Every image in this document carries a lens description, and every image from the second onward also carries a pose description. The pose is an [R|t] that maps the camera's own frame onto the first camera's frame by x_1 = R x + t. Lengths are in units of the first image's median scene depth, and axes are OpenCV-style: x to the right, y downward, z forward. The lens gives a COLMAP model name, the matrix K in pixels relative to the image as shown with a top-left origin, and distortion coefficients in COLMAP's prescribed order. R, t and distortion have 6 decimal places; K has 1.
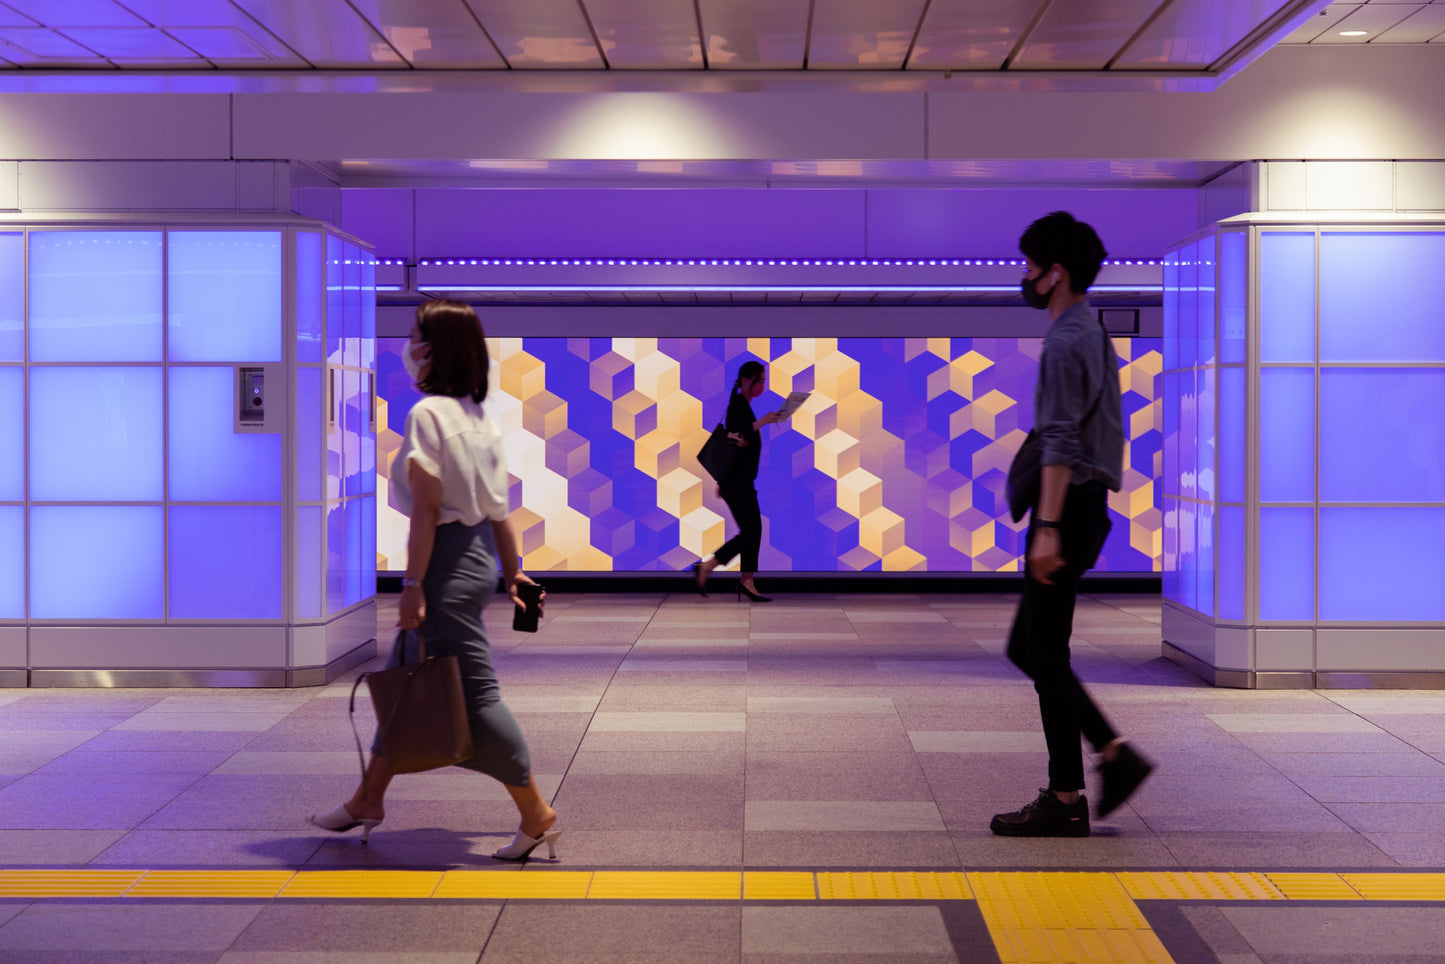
lens RADIAL K [[2723.8, 0, 722.5], [0, 2723.8, 482.0], [0, 0, 1]] dist [0.079618, 0.097250]
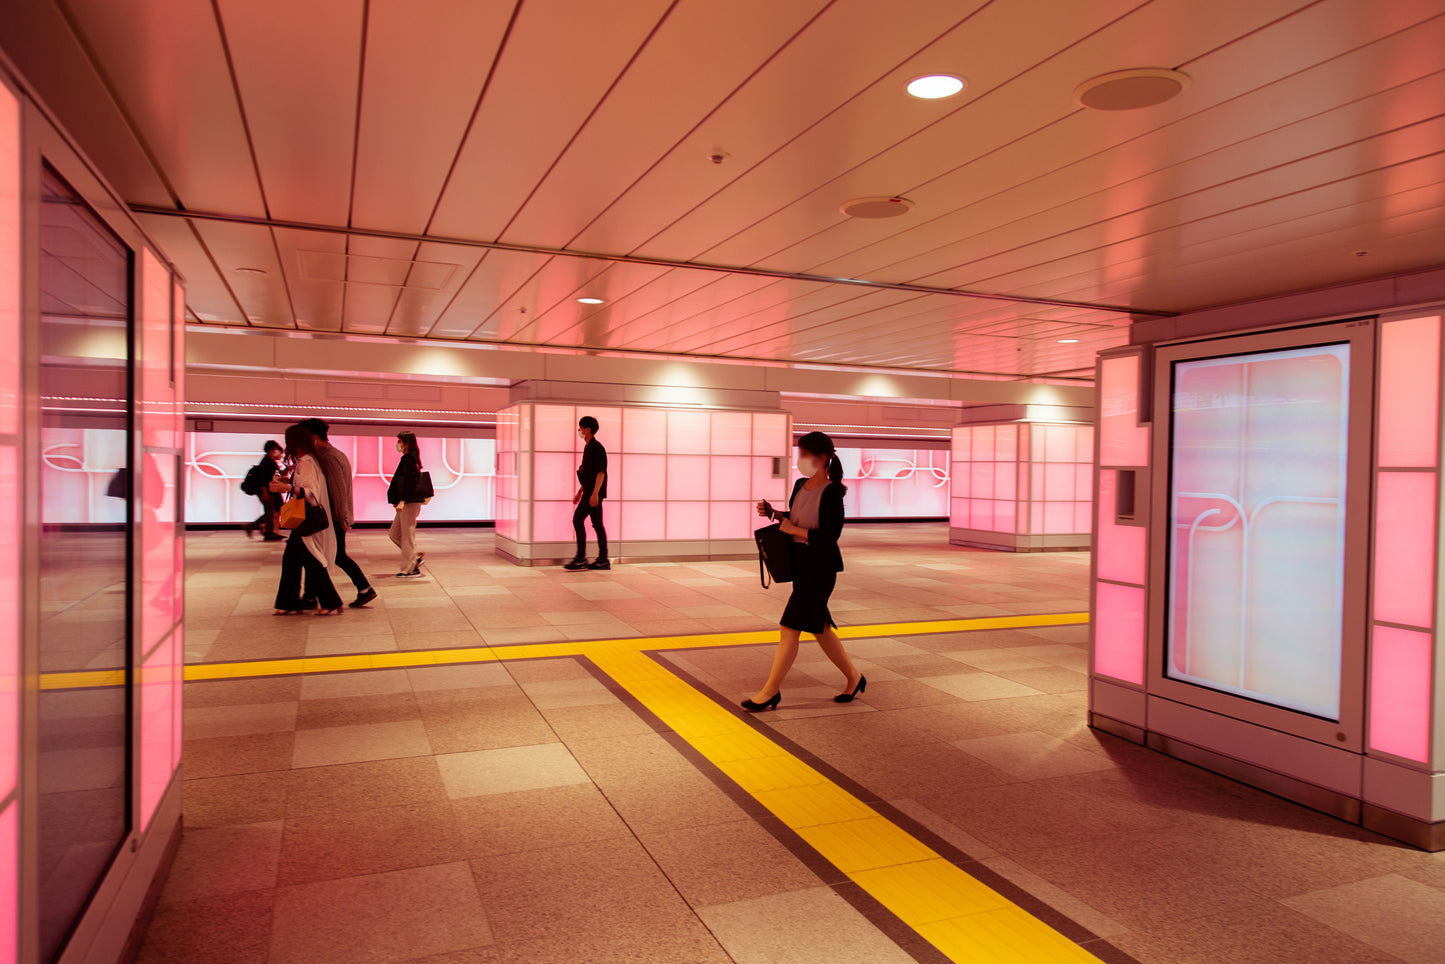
lens RADIAL K [[949.3, 0, 728.2], [0, 949.3, 487.8], [0, 0, 1]] dist [0.003013, 0.002749]
pose [[0.918670, 0.005199, 0.394991, -0.652466], [-0.003890, 0.999984, -0.004115, -0.002250], [-0.395006, 0.002243, 0.918676, 0.019324]]
